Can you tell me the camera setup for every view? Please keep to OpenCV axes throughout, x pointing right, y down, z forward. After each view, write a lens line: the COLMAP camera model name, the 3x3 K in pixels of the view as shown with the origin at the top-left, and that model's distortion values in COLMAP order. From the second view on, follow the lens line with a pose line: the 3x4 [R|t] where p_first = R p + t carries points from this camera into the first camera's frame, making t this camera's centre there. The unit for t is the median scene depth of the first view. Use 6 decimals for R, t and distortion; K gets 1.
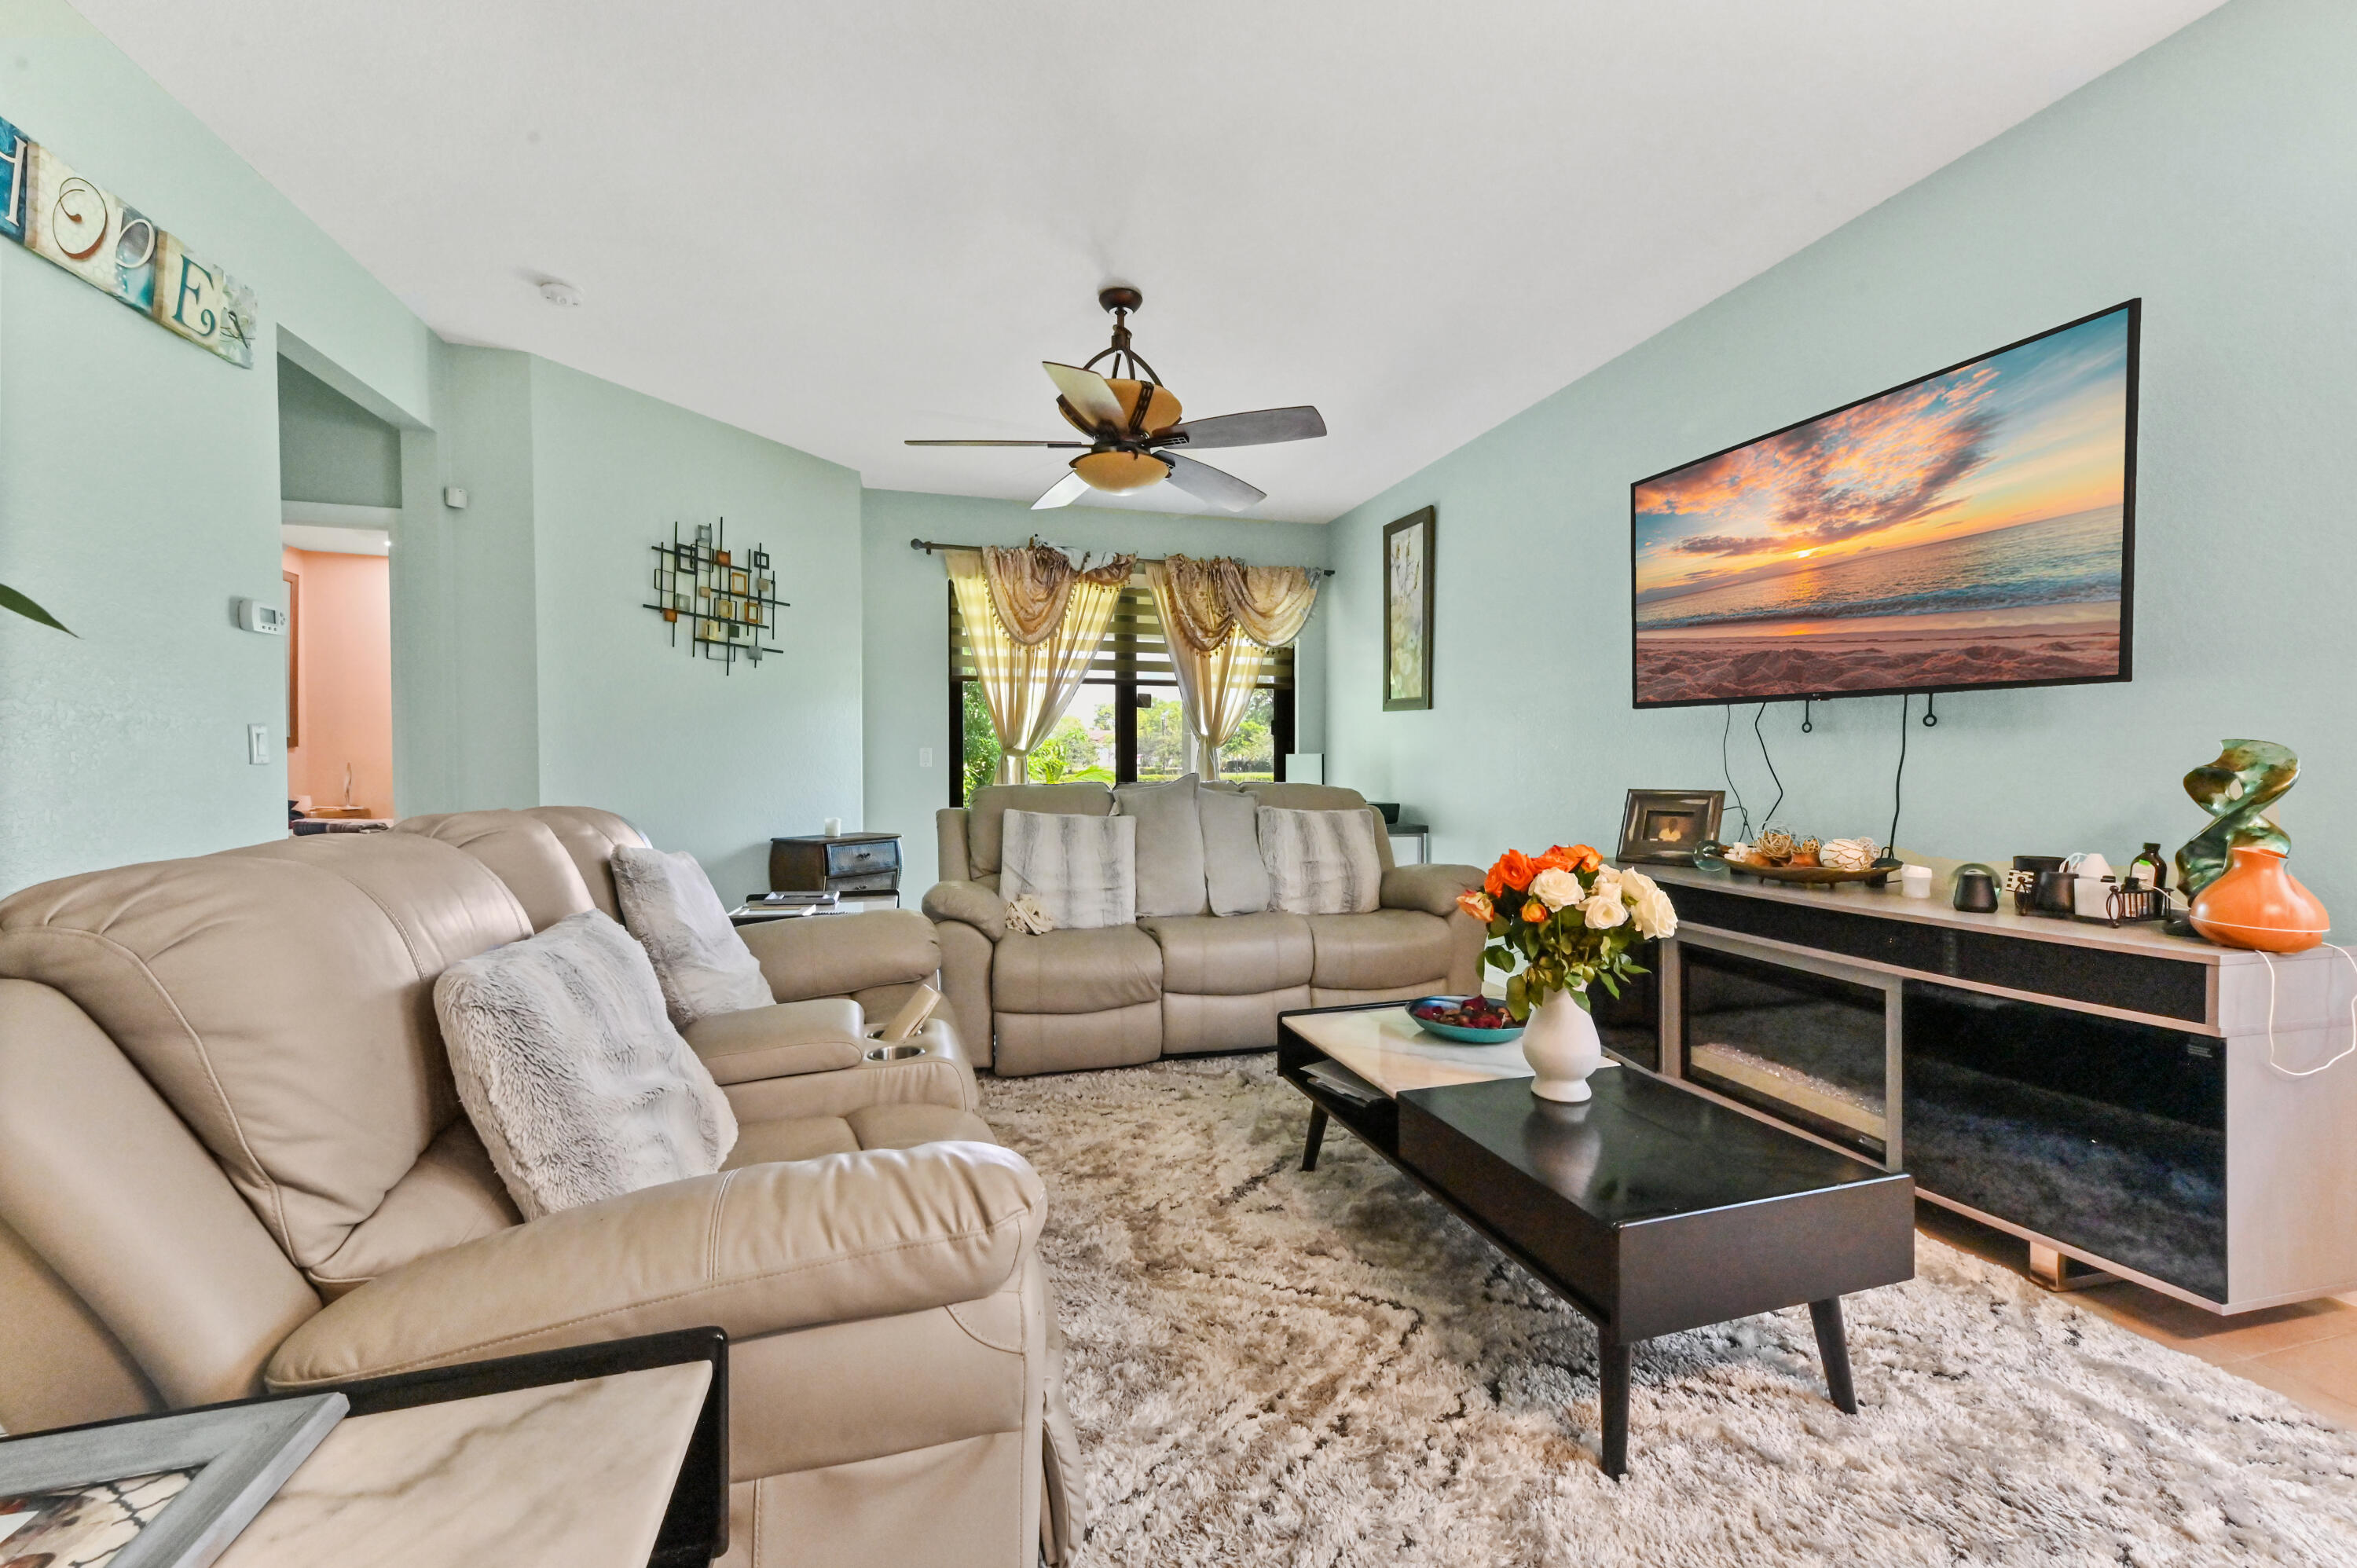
lens RADIAL K [[836.9, 0, 1207.7], [0, 836.9, 813.5], [0, 0, 1]] dist [-0.002849, -0.000367]
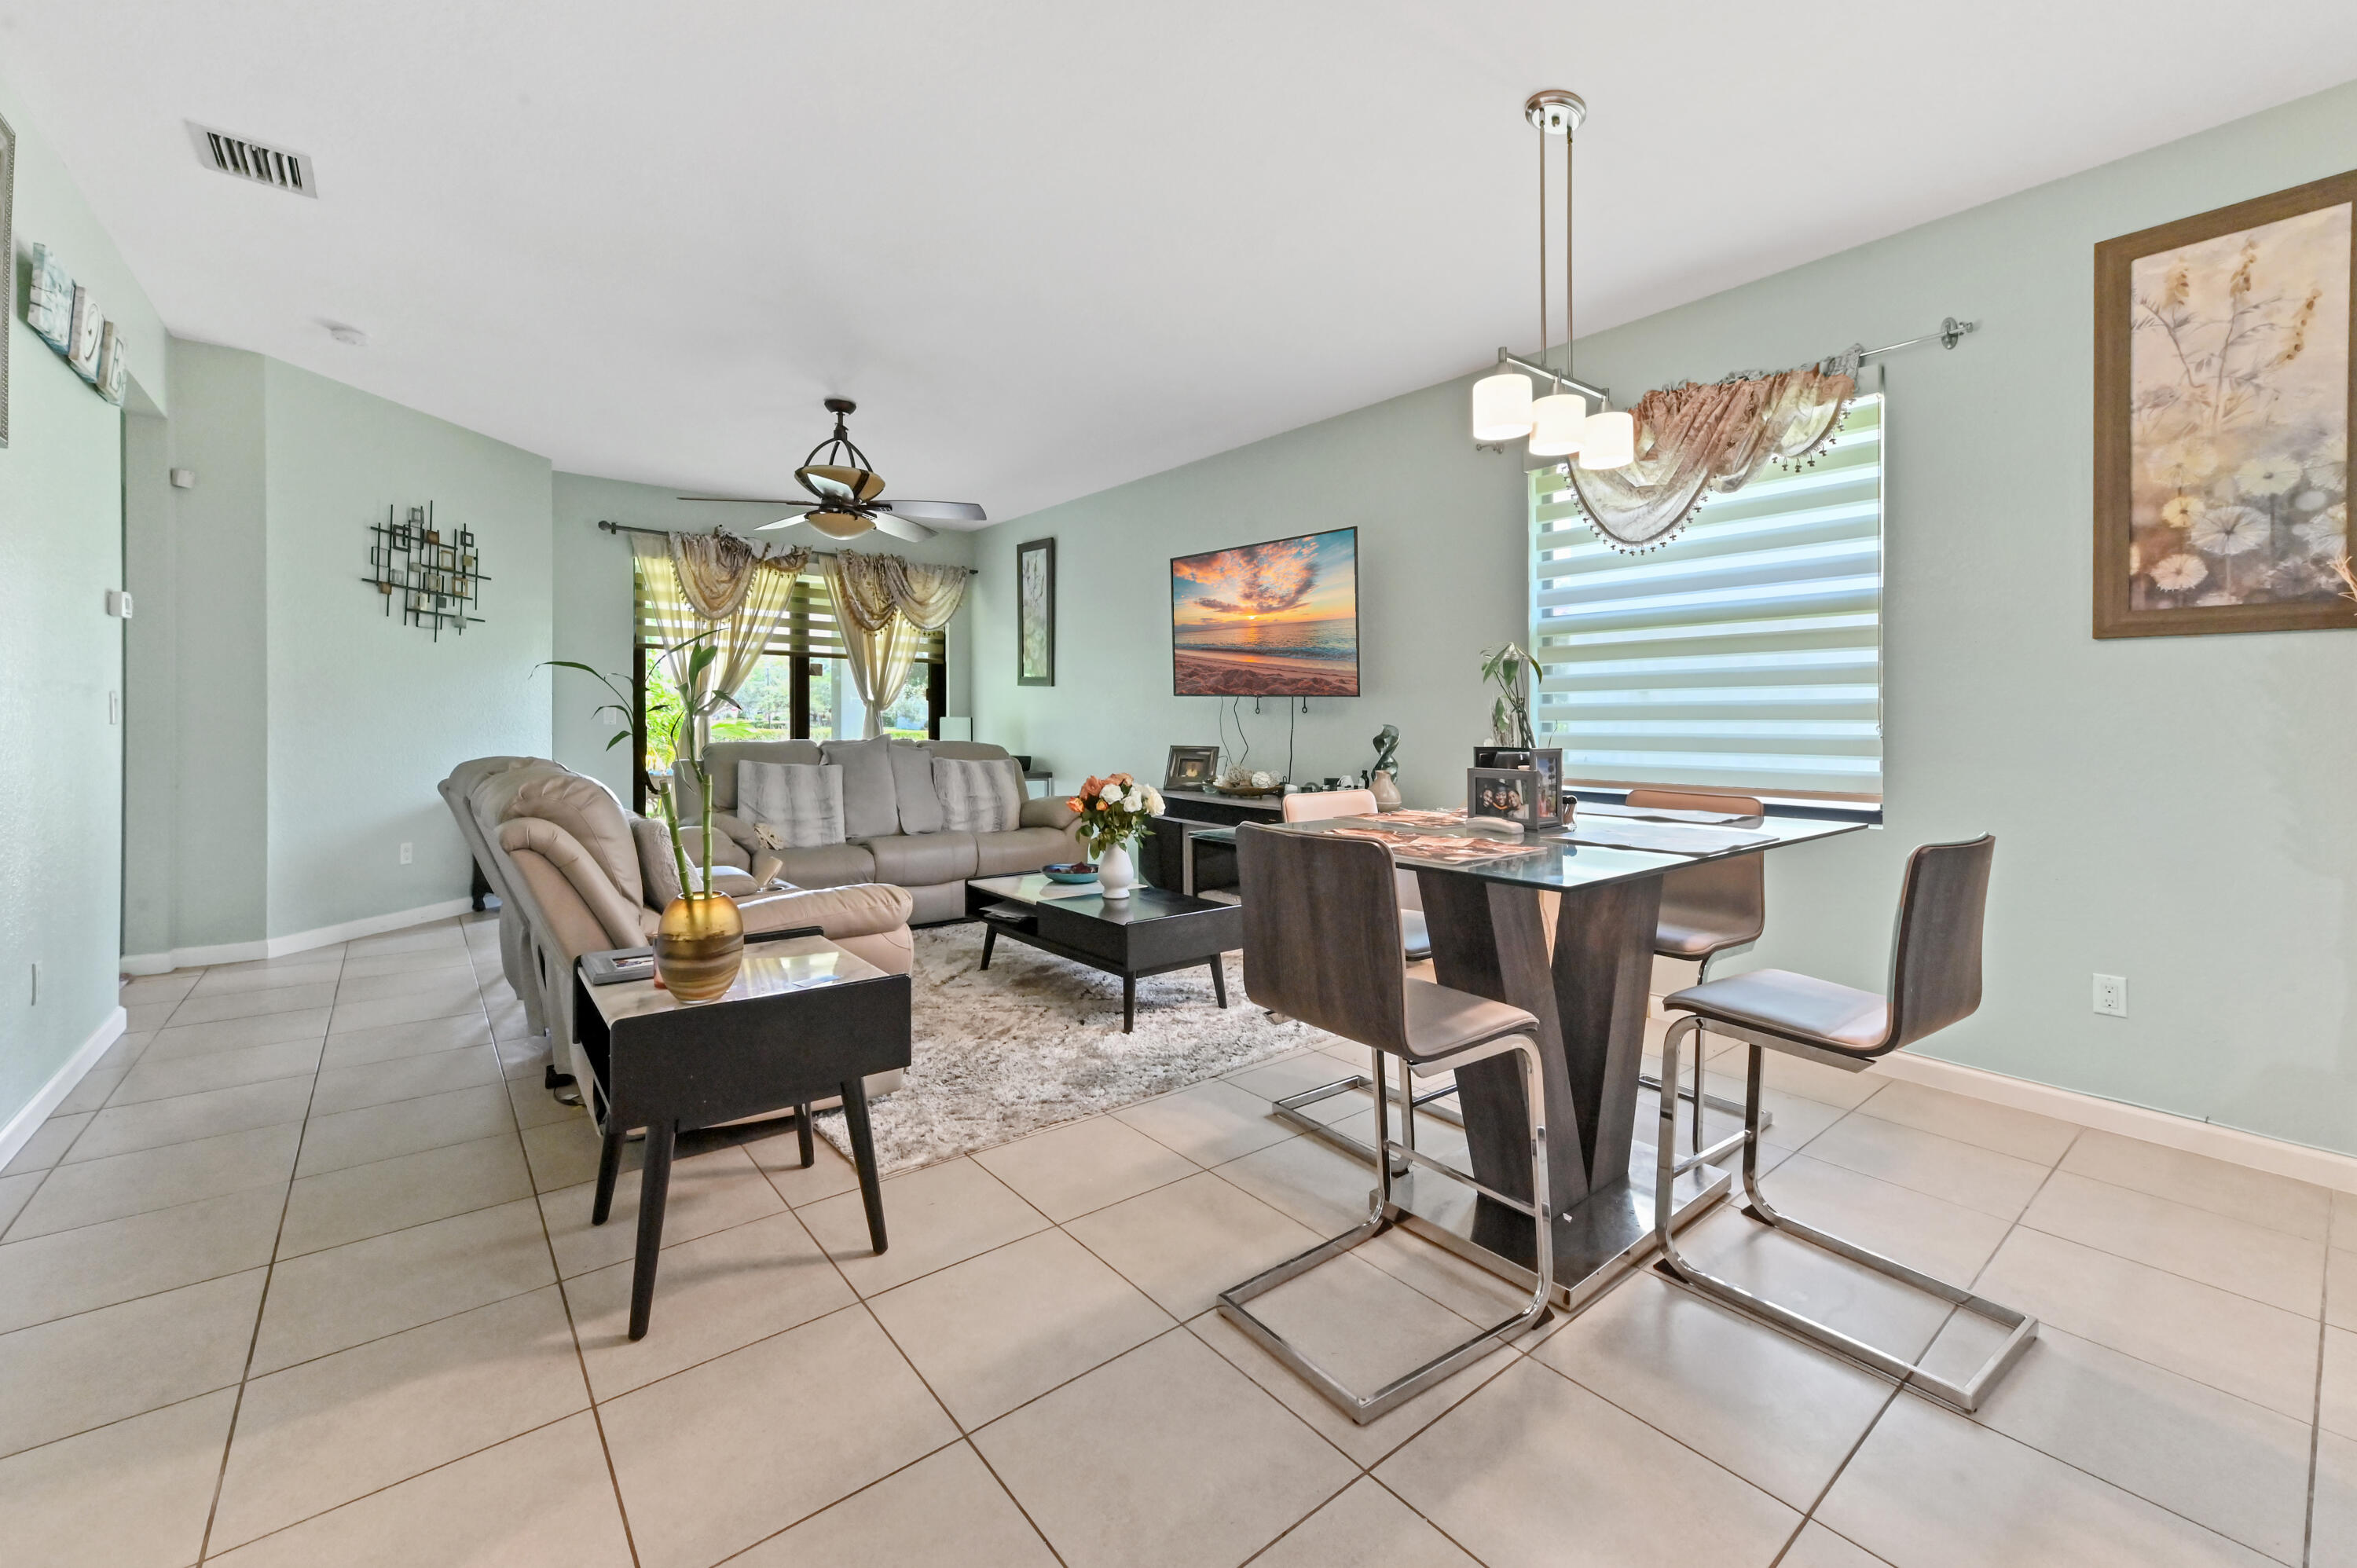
lens RADIAL K [[882.6, 0, 1164.2], [0, 882.6, 734.9], [0, 0, 1]] dist [0.009601, 0.001528]
pose [[0.927204, 0.005818, 0.374512, -0.147112], [0.009039, 0.999241, -0.037900, 0.014042], [-0.374448, 0.038526, 0.926447, -0.561676]]
